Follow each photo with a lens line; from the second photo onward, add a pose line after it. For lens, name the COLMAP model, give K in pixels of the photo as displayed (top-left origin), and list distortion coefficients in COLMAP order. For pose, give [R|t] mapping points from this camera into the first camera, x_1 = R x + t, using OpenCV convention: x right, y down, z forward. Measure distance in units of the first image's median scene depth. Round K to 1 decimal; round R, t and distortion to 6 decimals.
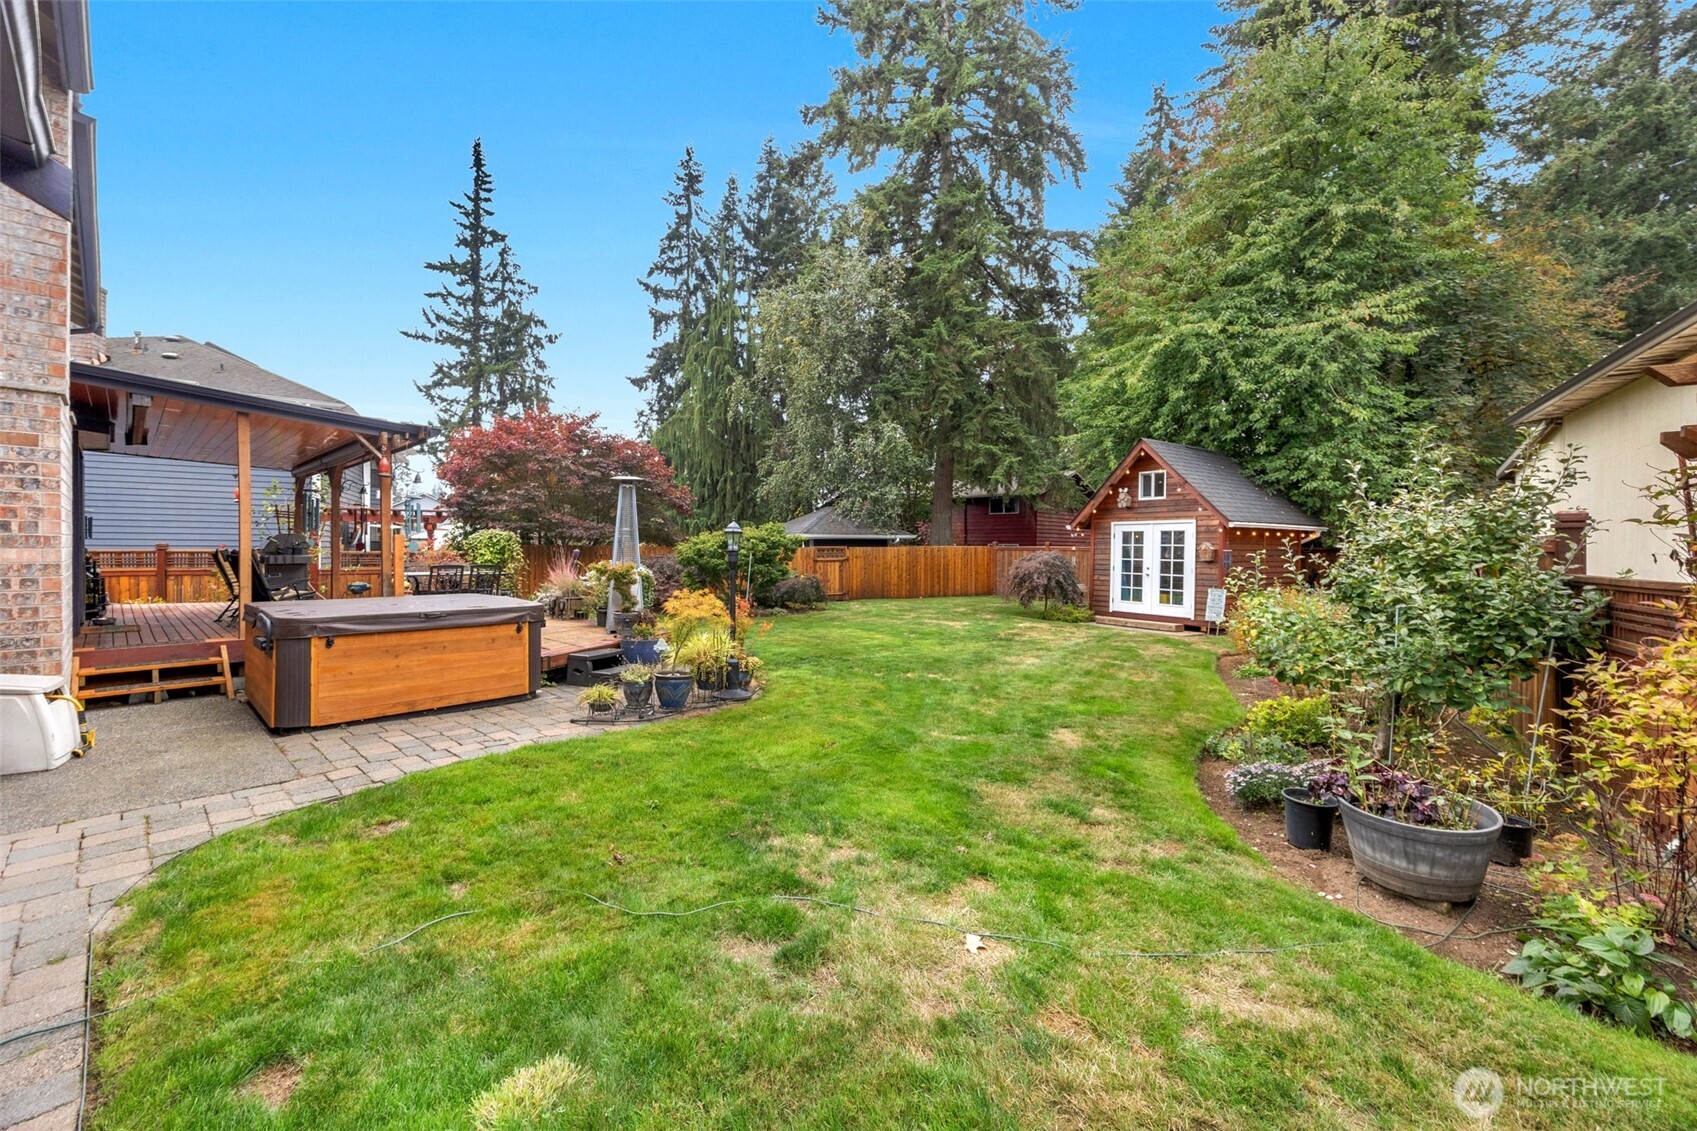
lens RADIAL K [[657.5, 0, 845.1], [0, 657.5, 553.9], [0, 0, 1]] dist [0.000335, 0.000035]
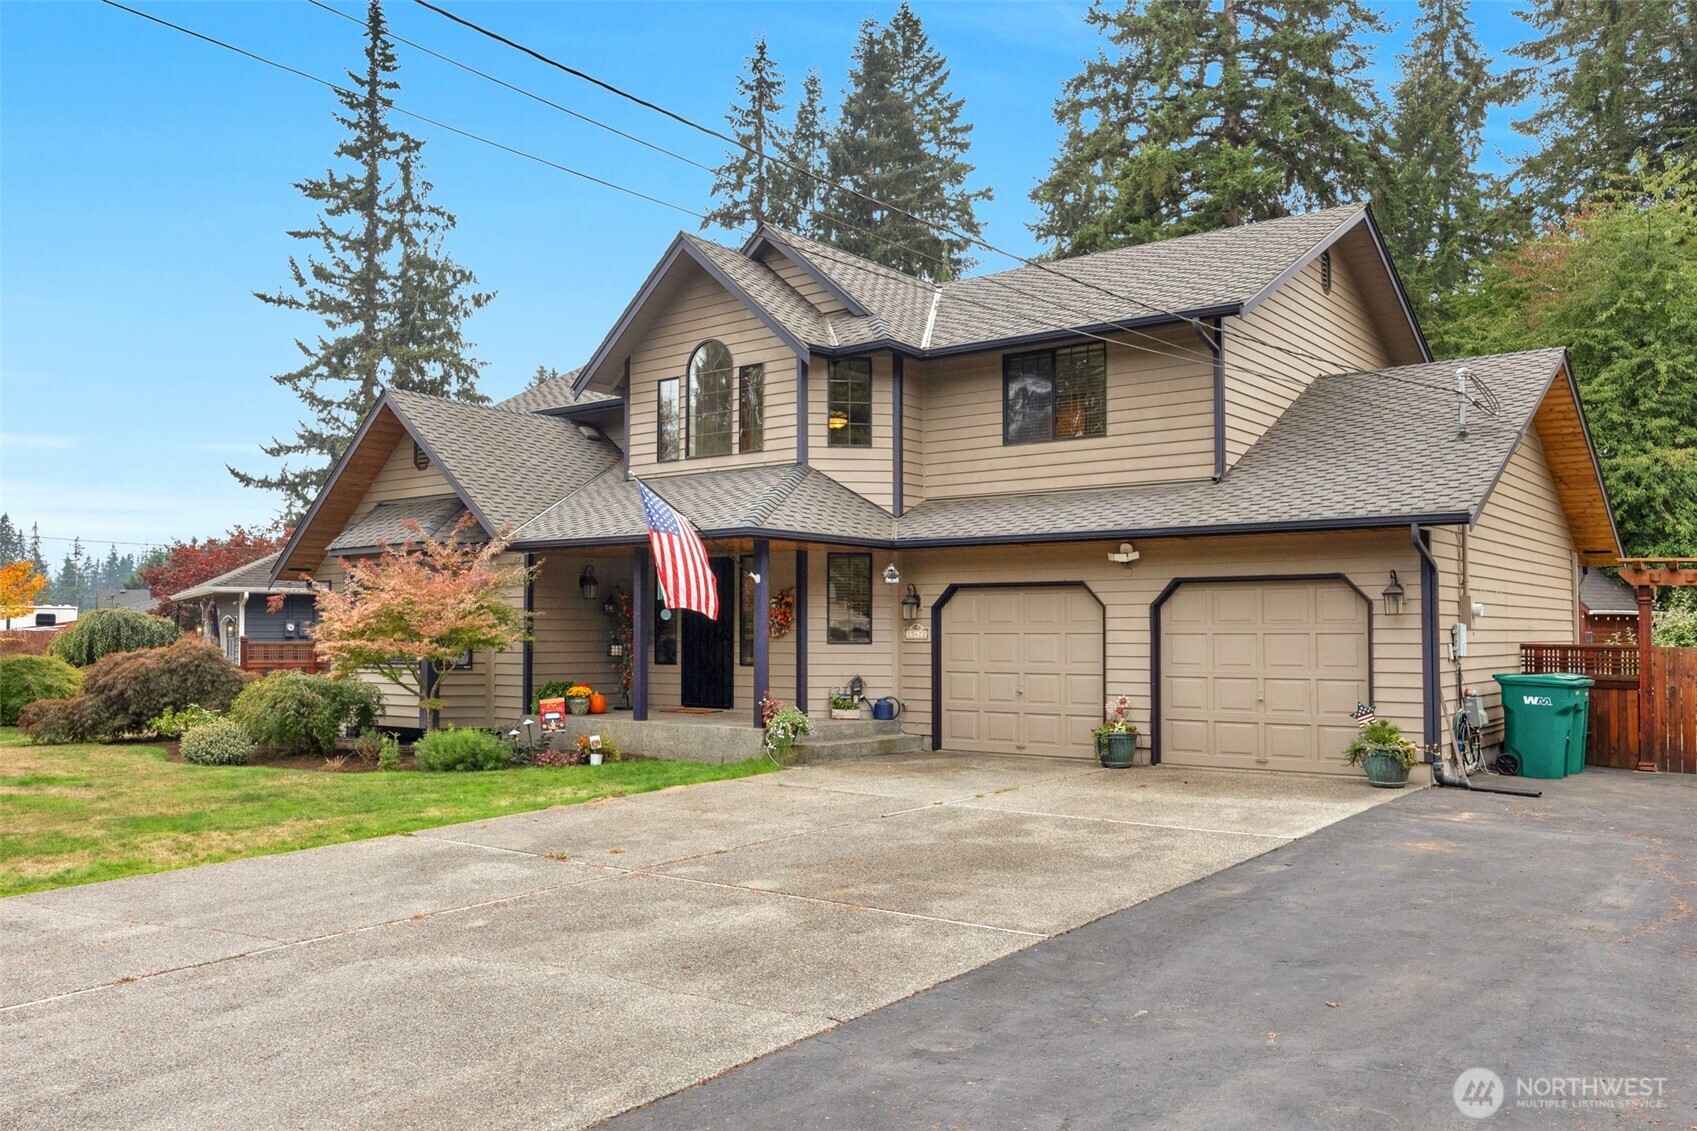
lens RADIAL K [[1359.7, 0, 850.0], [0, 1359.7, 570.2], [0, 0, 1]] dist [0.002446, 0.003412]
pose [[0.998100, -0.007556, 0.061147, -0.193115], [0.011021, 0.998340, -0.056533, 0.001445], [-0.060619, 0.057099, 0.996527, -0.296539]]
